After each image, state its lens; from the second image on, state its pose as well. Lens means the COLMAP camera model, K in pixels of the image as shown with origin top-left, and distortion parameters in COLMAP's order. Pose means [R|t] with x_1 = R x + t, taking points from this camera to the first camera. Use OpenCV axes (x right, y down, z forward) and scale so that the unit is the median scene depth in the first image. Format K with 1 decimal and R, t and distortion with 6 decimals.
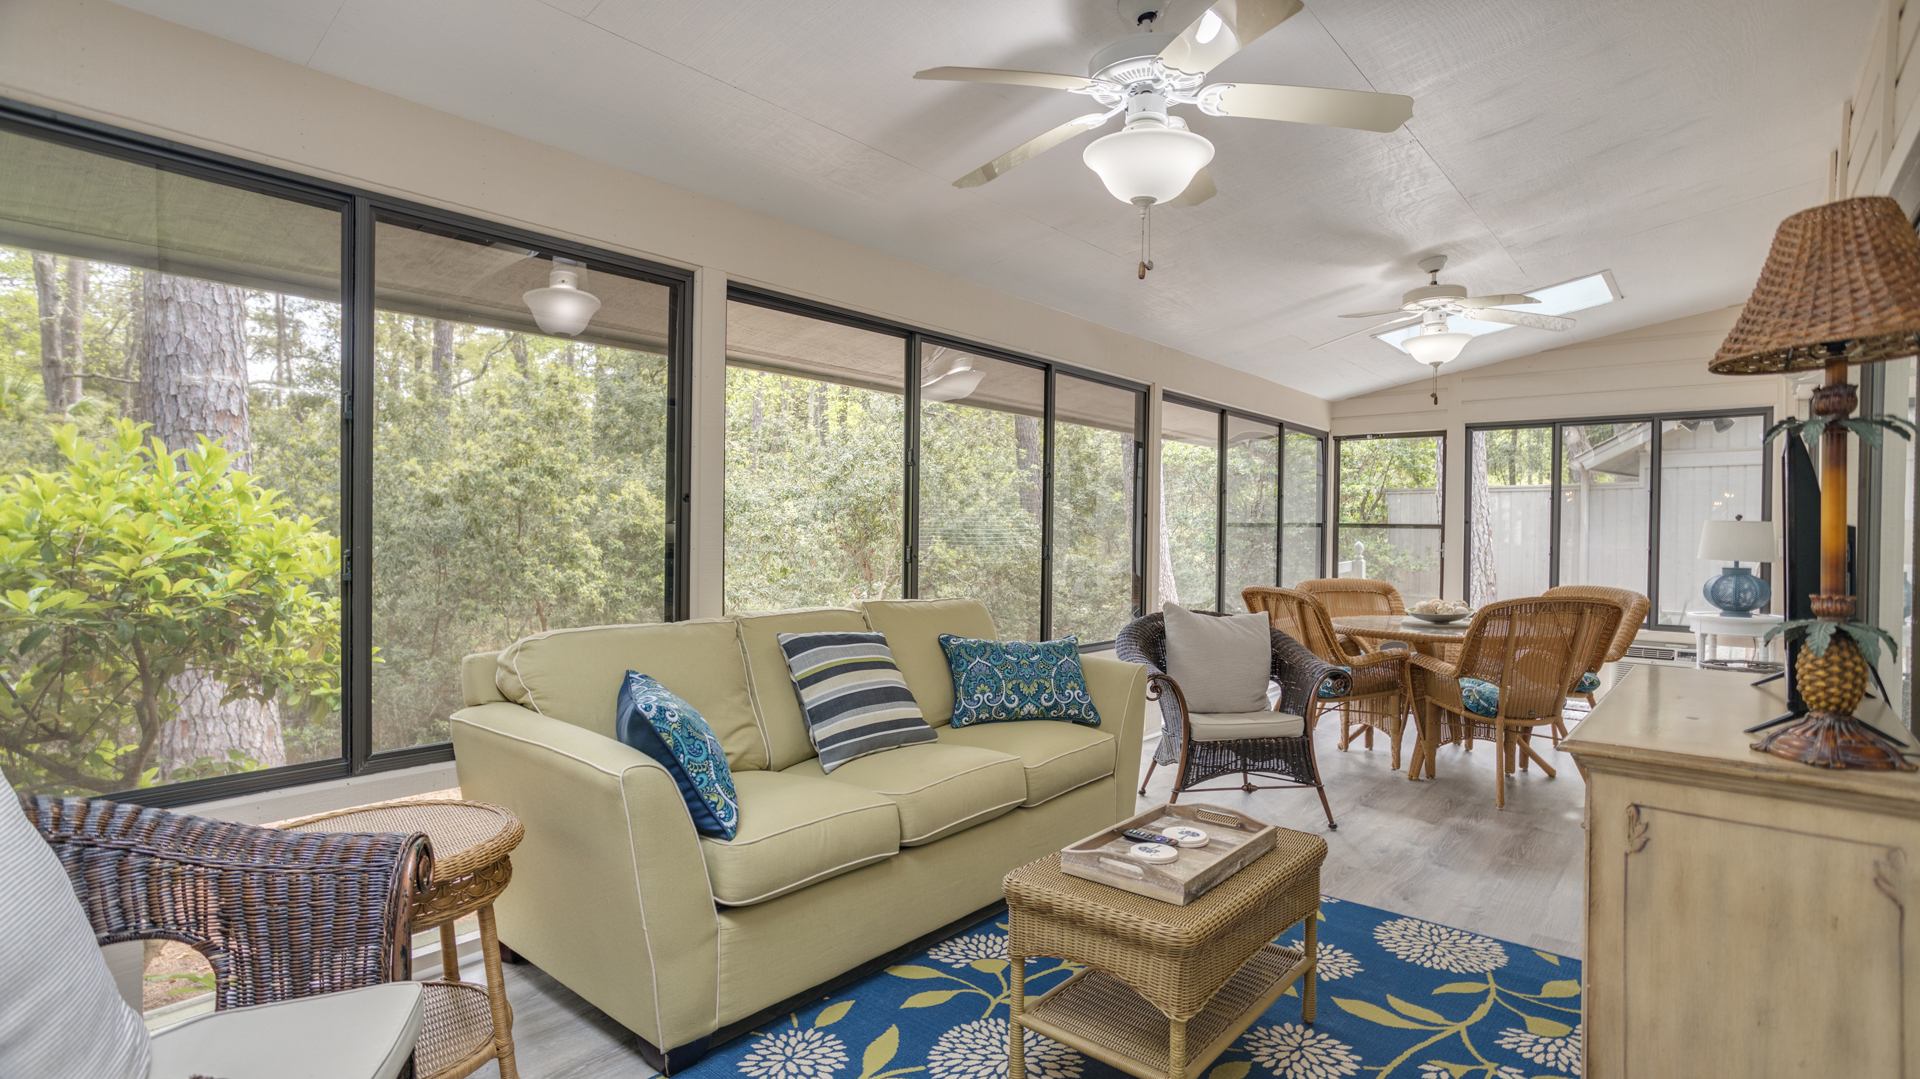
lens RADIAL K [[961.0, 0, 960.0], [0, 961.0, 539.5], [0, 0, 1]] dist [-0.034223, 0.022230]
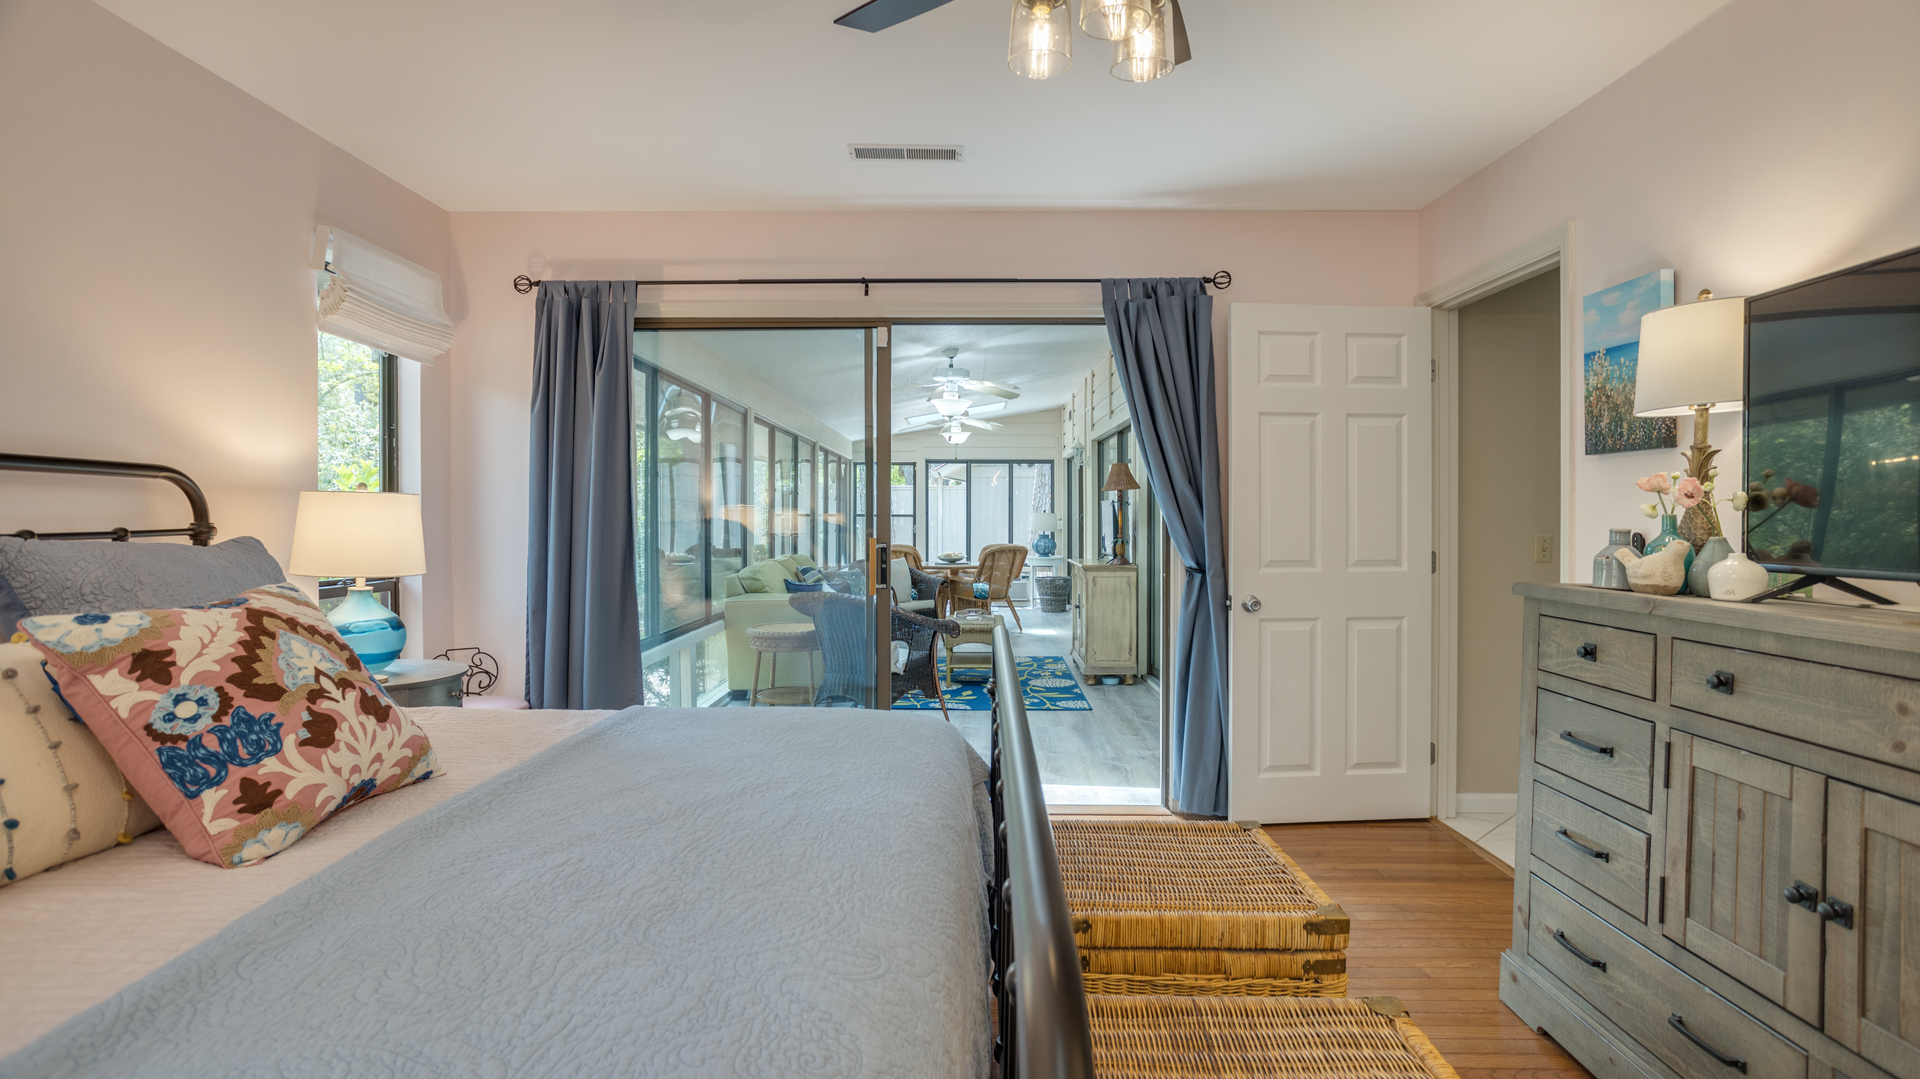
lens RADIAL K [[961.0, 0, 960.0], [0, 961.0, 539.5], [0, 0, 1]] dist [-0.034223, 0.022230]
pose [[0.780063, -0.020877, 0.625352, -0.983597], [0.009623, 0.999725, 0.021371, -0.011820], [-0.625627, -0.010653, 0.780050, -0.824345]]
